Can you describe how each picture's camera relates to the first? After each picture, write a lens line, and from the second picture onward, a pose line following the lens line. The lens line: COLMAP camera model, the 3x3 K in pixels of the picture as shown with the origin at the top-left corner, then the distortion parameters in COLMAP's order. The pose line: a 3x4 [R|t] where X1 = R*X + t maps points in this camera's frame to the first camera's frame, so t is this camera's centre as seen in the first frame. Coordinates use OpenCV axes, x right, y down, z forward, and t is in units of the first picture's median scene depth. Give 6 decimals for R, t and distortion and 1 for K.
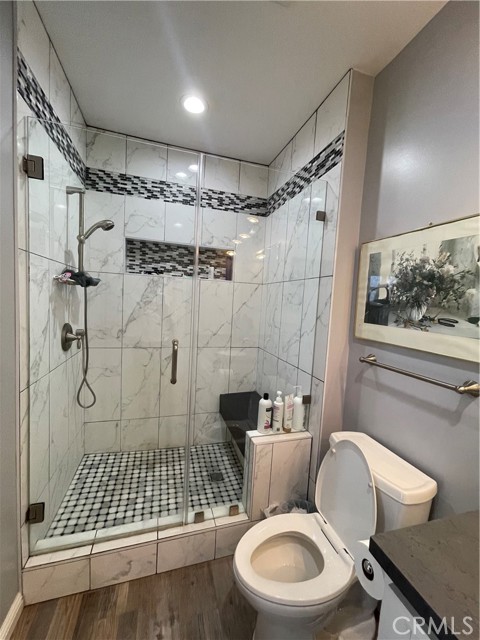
lens RADIAL K [[259.6, 0, 238.5], [0, 259.6, 320.4], [0, 0, 1]] dist [-0.001998, 0.000655]
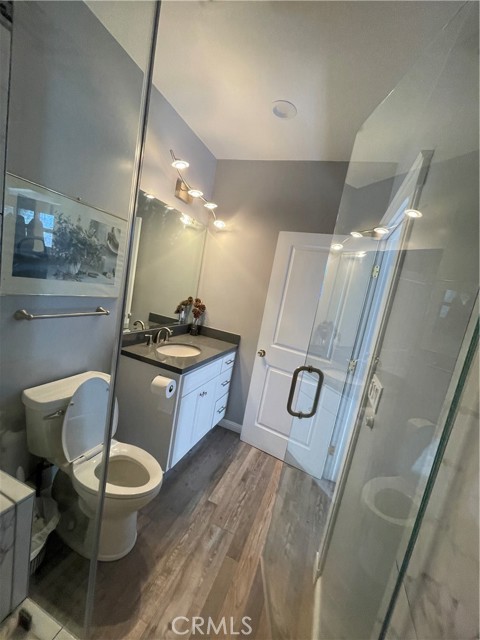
lens RADIAL K [[259.6, 0, 238.5], [0, 259.6, 320.4], [0, 0, 1]] dist [-0.001998, 0.000655]
pose [[-0.774053, -0.274795, 0.570377, -0.503695], [-0.168856, 0.957869, 0.232326, -0.144291], [-0.610188, 0.083521, -0.787842, 1.015540]]
